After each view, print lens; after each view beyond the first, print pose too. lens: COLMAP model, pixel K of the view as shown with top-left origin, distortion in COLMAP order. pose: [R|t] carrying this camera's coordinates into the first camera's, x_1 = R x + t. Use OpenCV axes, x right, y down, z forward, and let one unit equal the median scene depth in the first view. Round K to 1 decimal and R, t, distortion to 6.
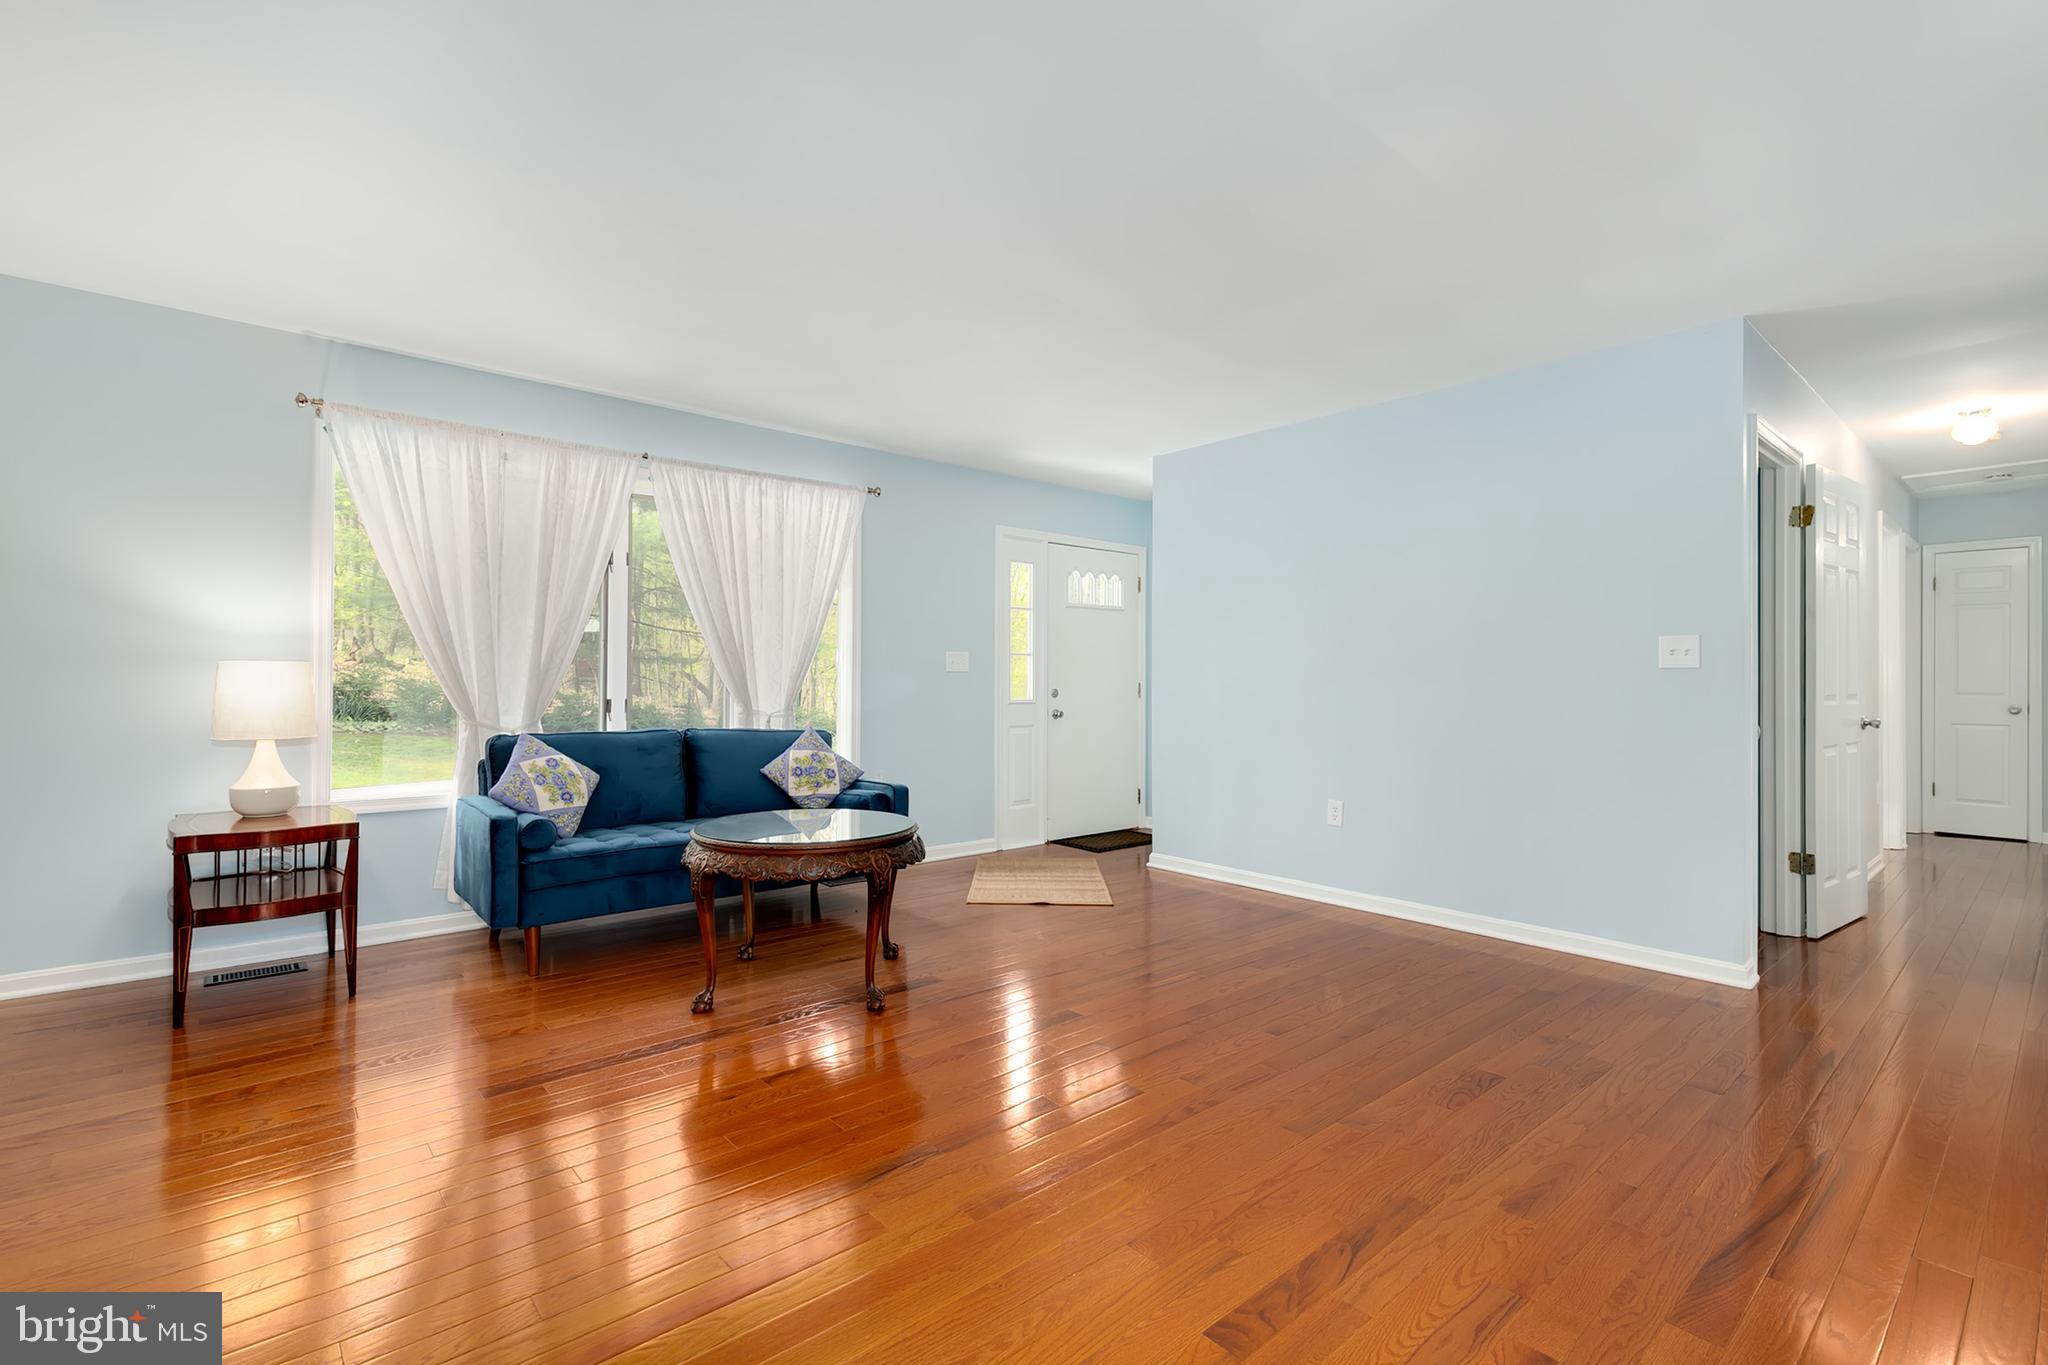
lens RADIAL K [[920.9, 0, 1019.2], [0, 920.9, 677.4], [0, 0, 1]] dist [0.009632, -0.004625]
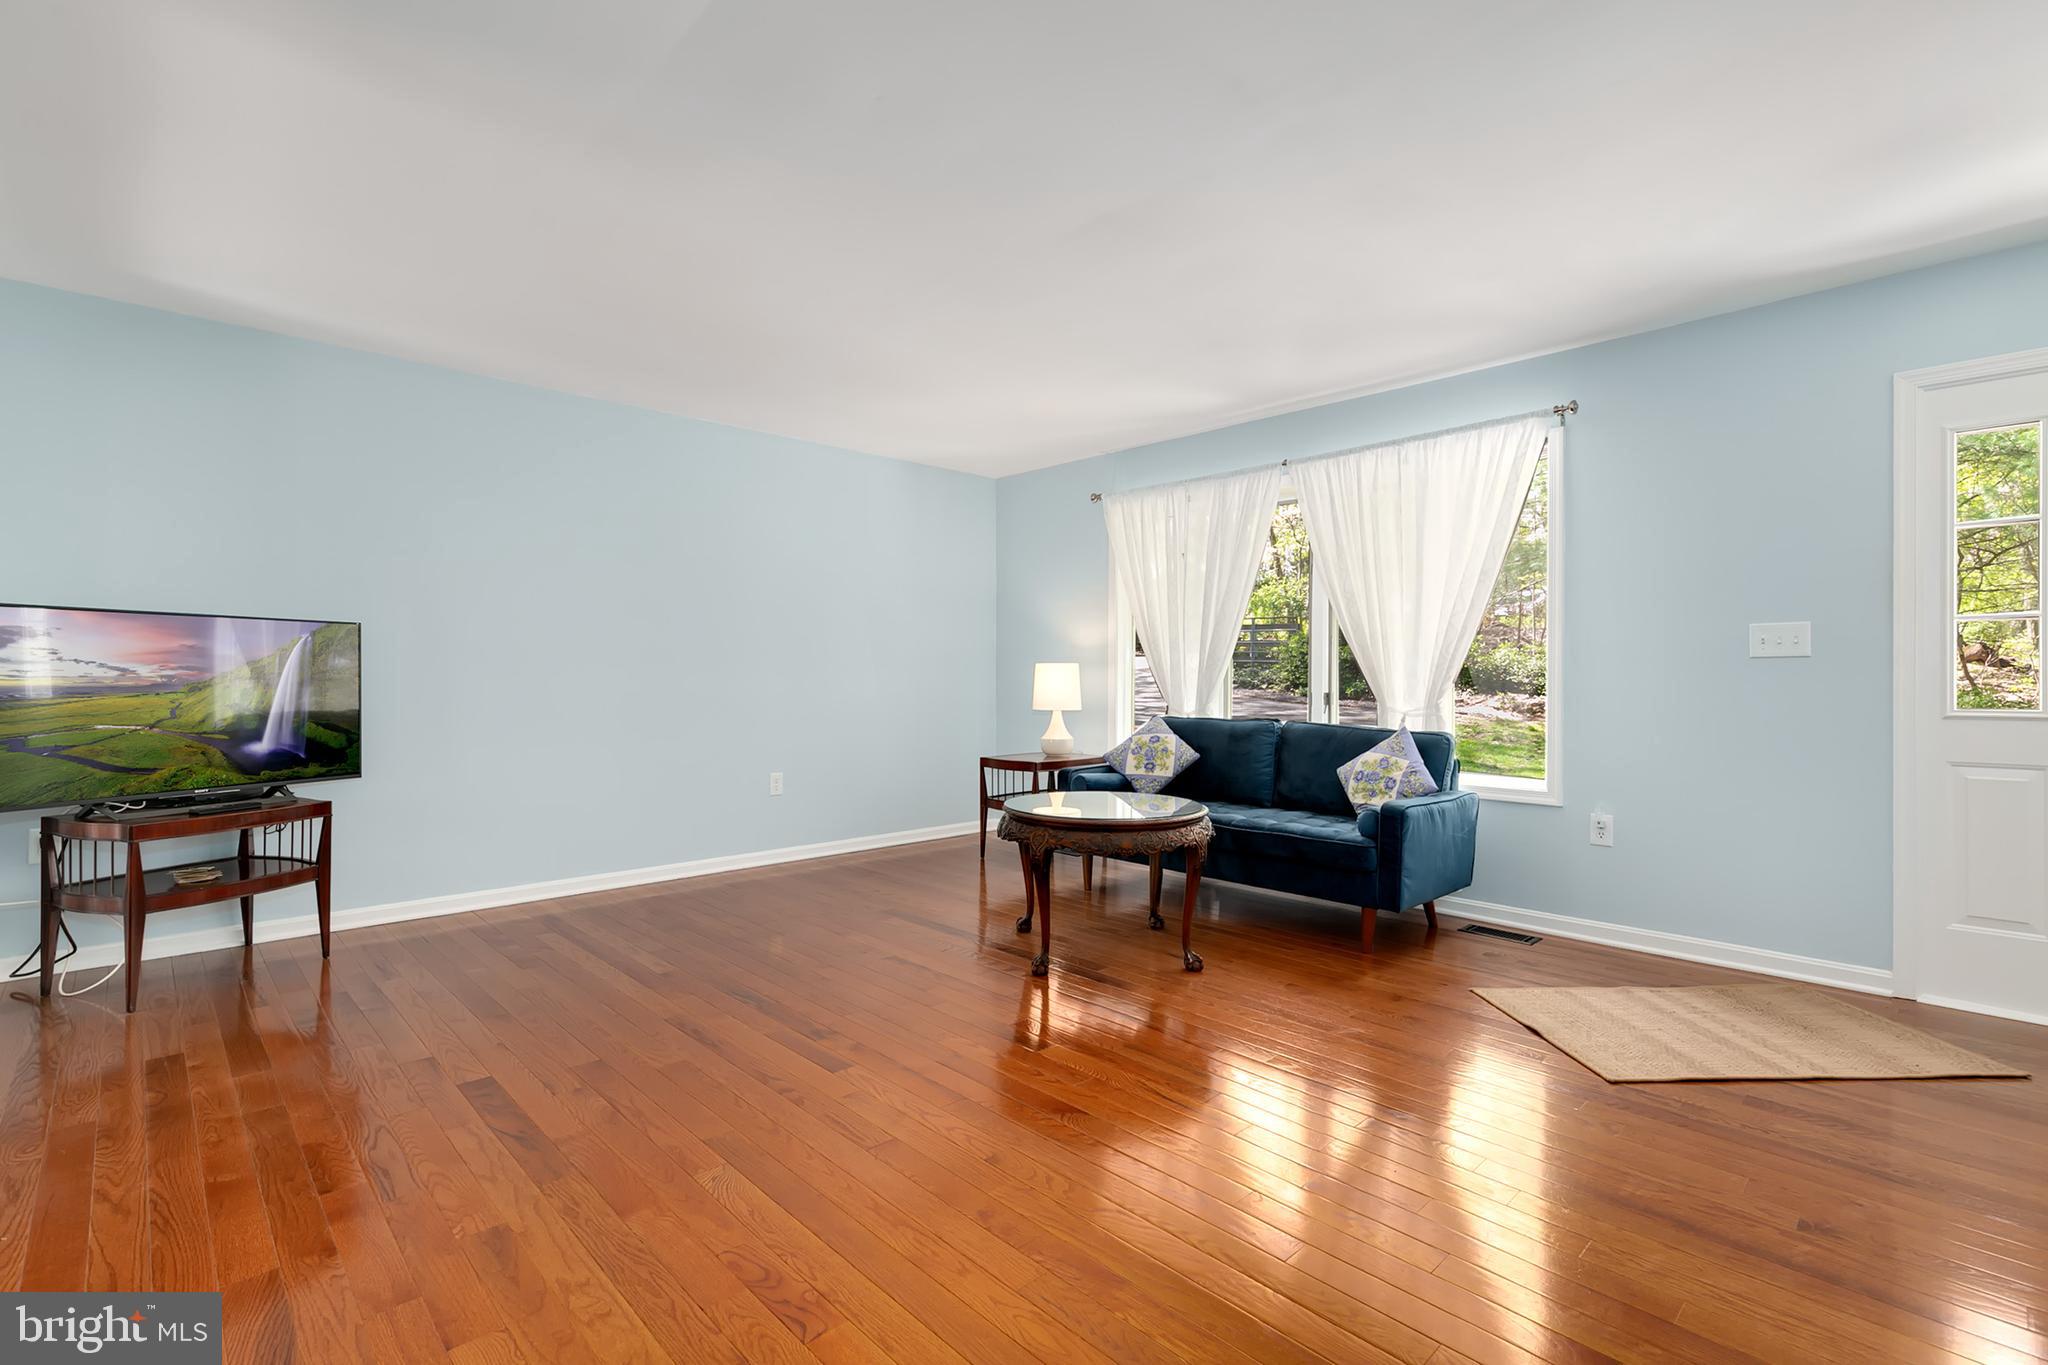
lens RADIAL K [[920.9, 0, 1007.5], [0, 920.9, 675.3], [0, 0, 1]] dist [0.009632, -0.004625]
pose [[0.046295, -0.009343, -0.998884, 0.710960], [0.001103, 0.999956, -0.009302, 0.016215], [0.998927, -0.000671, 0.046303, 0.705806]]
